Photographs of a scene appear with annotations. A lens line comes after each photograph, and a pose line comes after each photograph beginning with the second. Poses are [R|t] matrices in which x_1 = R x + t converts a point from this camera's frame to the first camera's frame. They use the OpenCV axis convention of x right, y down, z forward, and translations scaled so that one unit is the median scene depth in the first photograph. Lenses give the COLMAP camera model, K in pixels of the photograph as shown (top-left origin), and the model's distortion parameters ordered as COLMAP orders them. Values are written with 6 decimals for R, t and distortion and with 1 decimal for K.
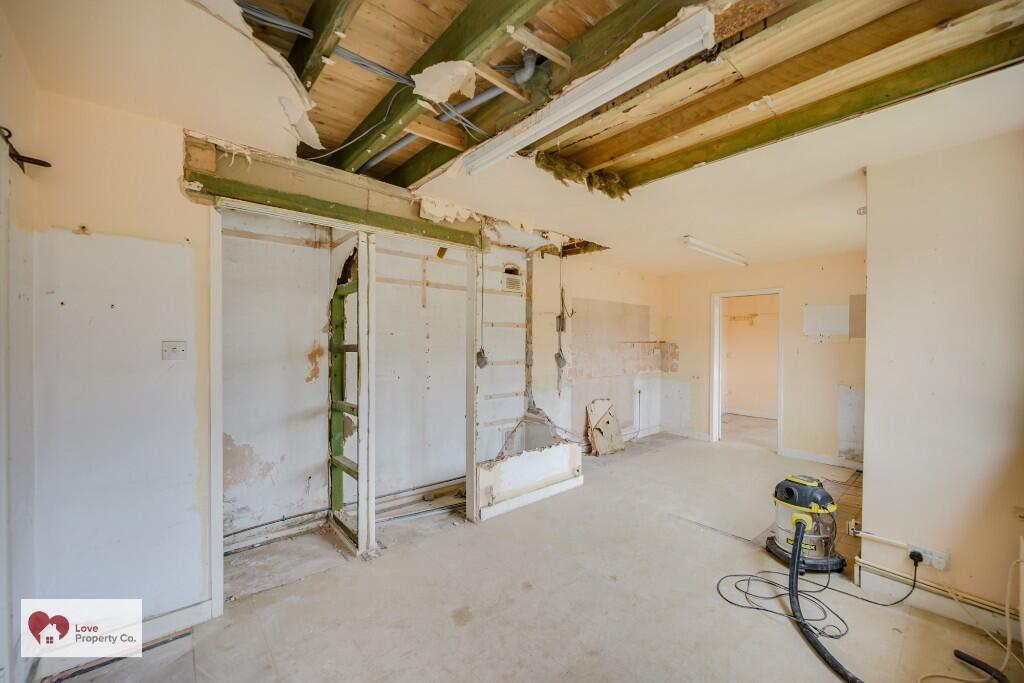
lens RADIAL K [[404.4, 0, 512.3], [0, 404.4, 341.6], [0, 0, 1]] dist [-0.000969, -0.000121]
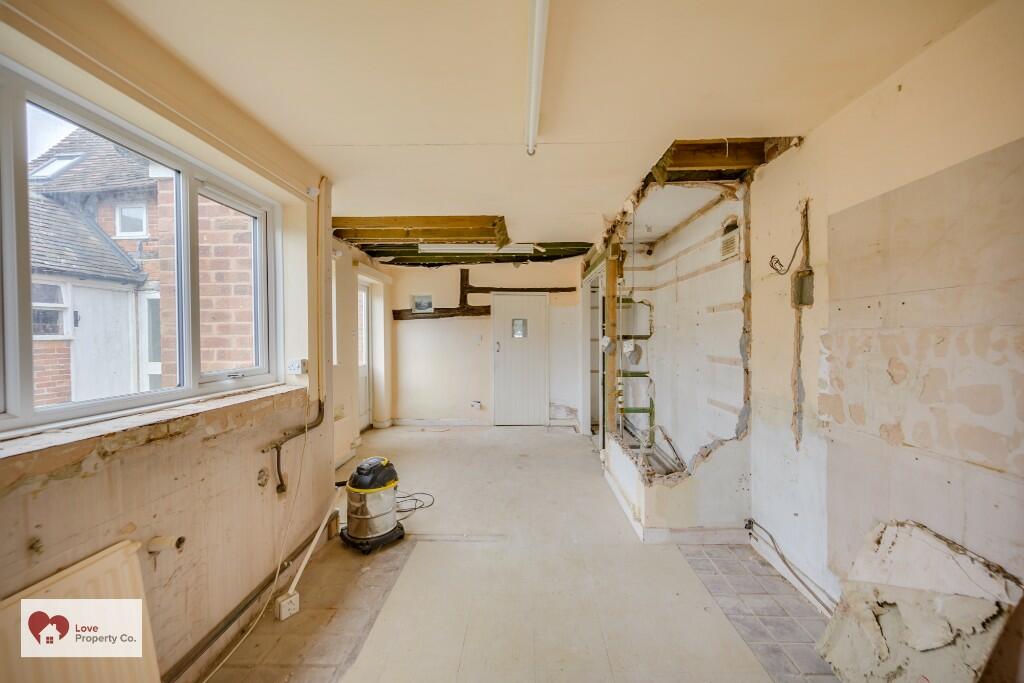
lens RADIAL K [[404.4, 0, 514.0], [0, 404.4, 339.9], [0, 0, 1]] dist [-0.000969, -0.000121]
pose [[-0.673611, 0.009130, -0.739030, 0.673260], [0.002240, 0.999944, 0.010312, 0.007033], [0.739083, 0.005291, -0.673594, 1.068345]]
